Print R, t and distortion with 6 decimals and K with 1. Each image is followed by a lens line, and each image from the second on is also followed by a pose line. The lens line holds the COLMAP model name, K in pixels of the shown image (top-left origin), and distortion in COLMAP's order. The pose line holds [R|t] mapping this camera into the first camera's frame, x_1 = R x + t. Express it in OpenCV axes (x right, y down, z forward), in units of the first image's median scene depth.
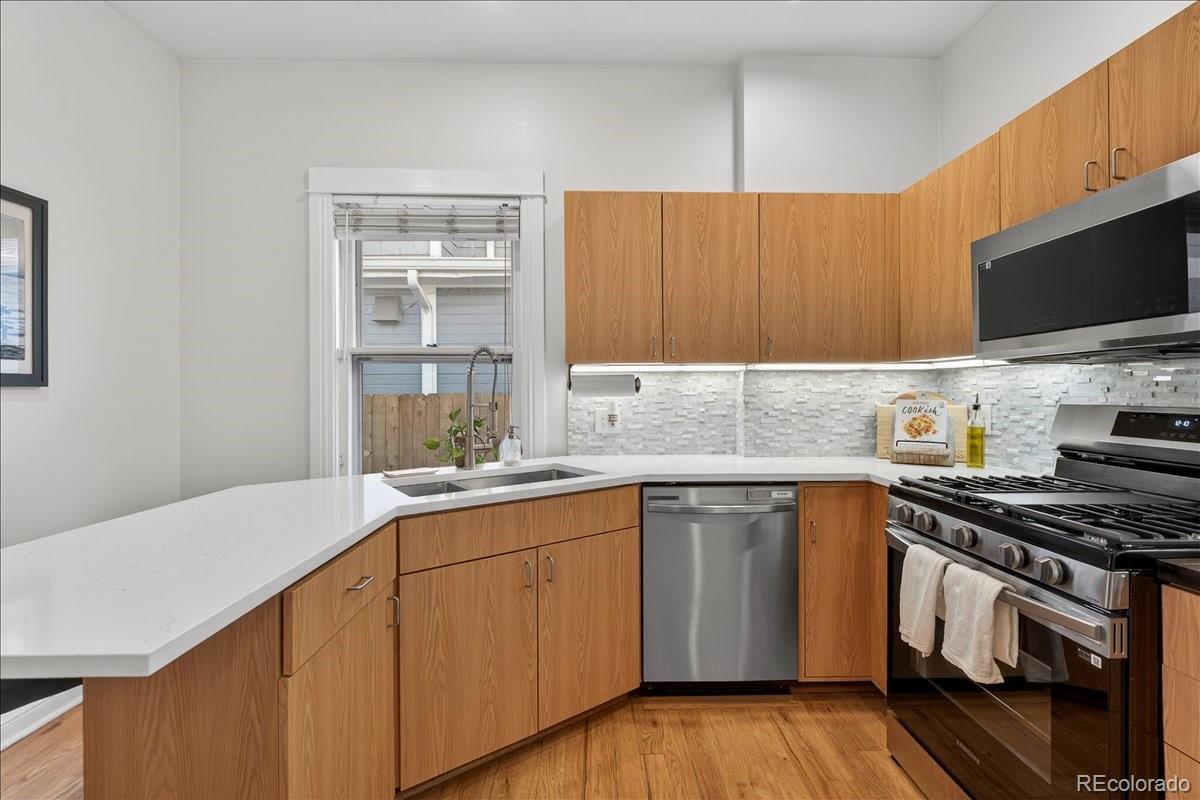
lens RADIAL K [[525.5, 0, 601.5], [0, 525.5, 392.9], [0, 0, 1]] dist [-0.000274, -0.000033]
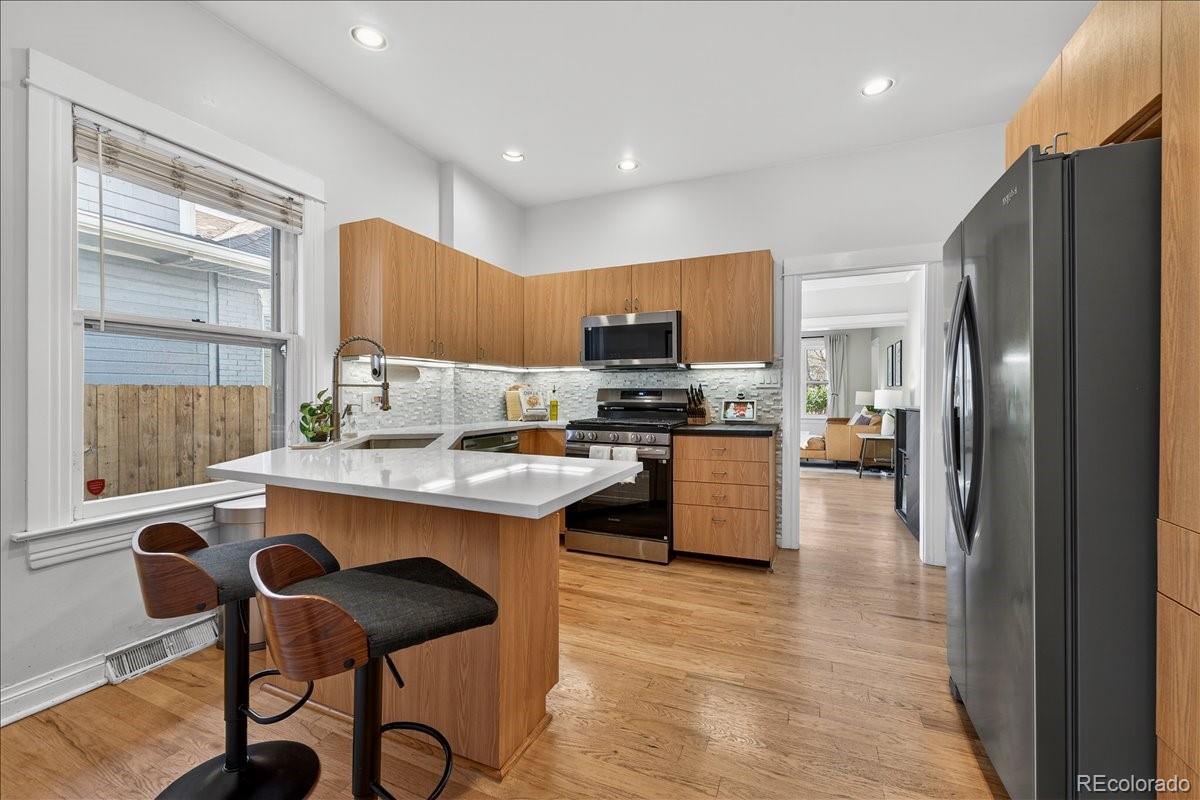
lens RADIAL K [[479.8, 0, 599.0], [0, 479.8, 392.6], [0, 0, 1]] dist [-0.001416, -0.000157]
pose [[0.424413, 0.004863, 0.905456, -0.883725], [-0.001021, 0.999988, -0.004892, 0.039371], [-0.905468, 0.001152, 0.424412, 0.038637]]
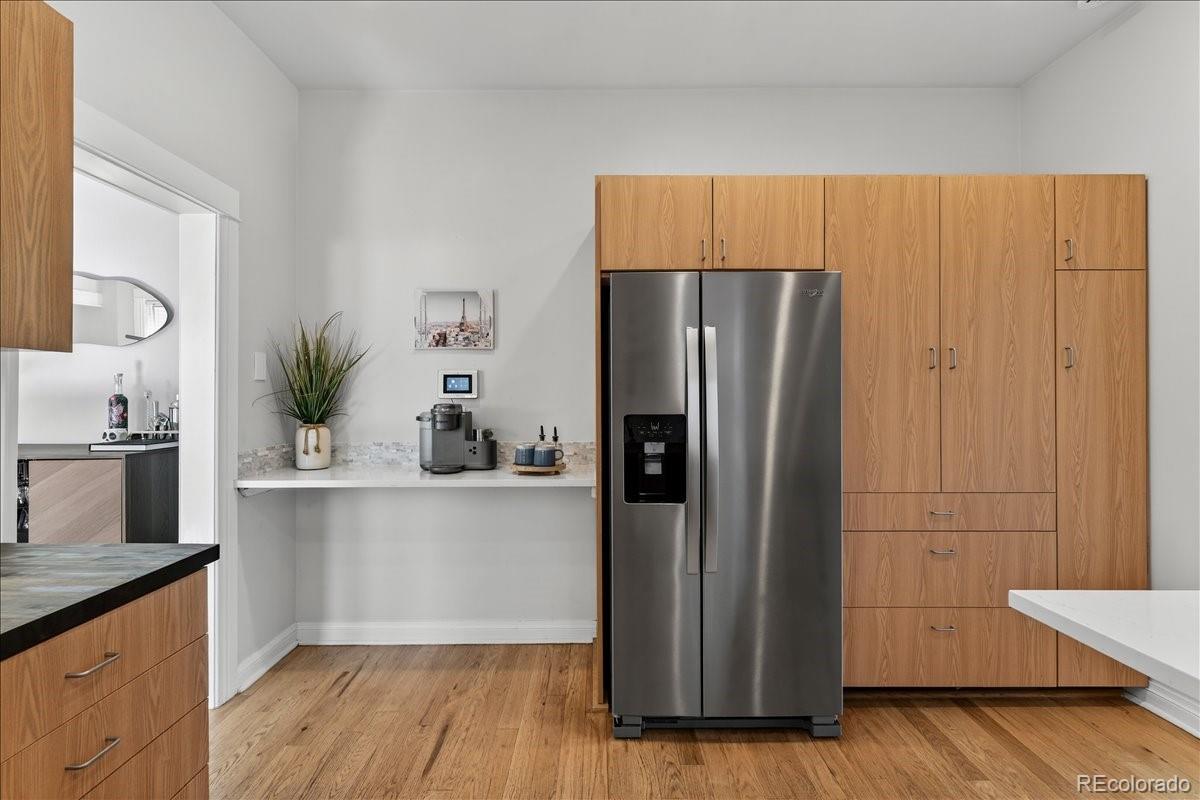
lens RADIAL K [[546.1, 0, 591.9], [0, 546.1, 397.3], [0, 0, 1]] dist [-0.002388, -0.000311]
pose [[-0.999292, 0.001721, 0.037577, 0.065085], [0.001683, 0.999998, -0.001059, -0.014376], [-0.037579, -0.000995, -0.999293, 0.700285]]
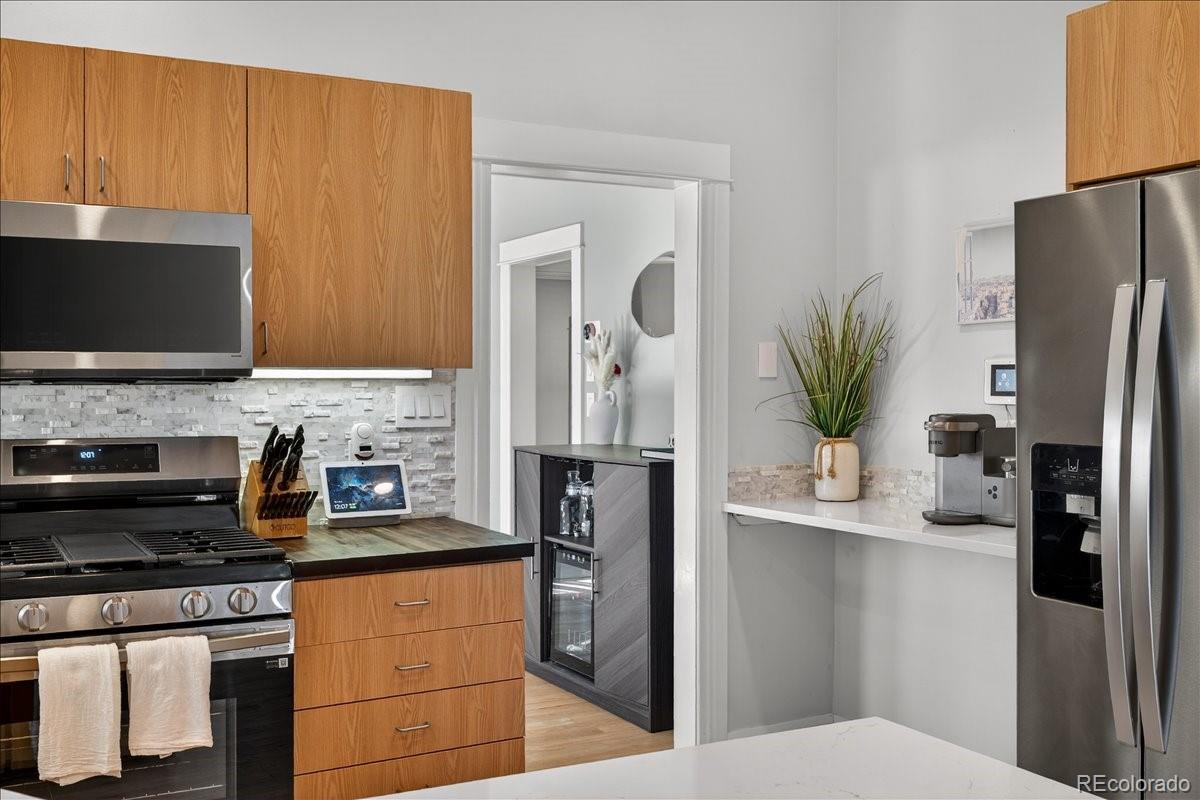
lens RADIAL K [[1196.4, 0, 600.0], [0, 1196.4, 400.0], [0, 0, 1]] dist [-0.013045, -0.009035]
pose [[-0.447918, -0.013628, 0.893971, -0.747686], [0.000902, 0.999876, 0.015694, -0.044764], [-0.894074, 0.007836, -0.447851, 0.686608]]
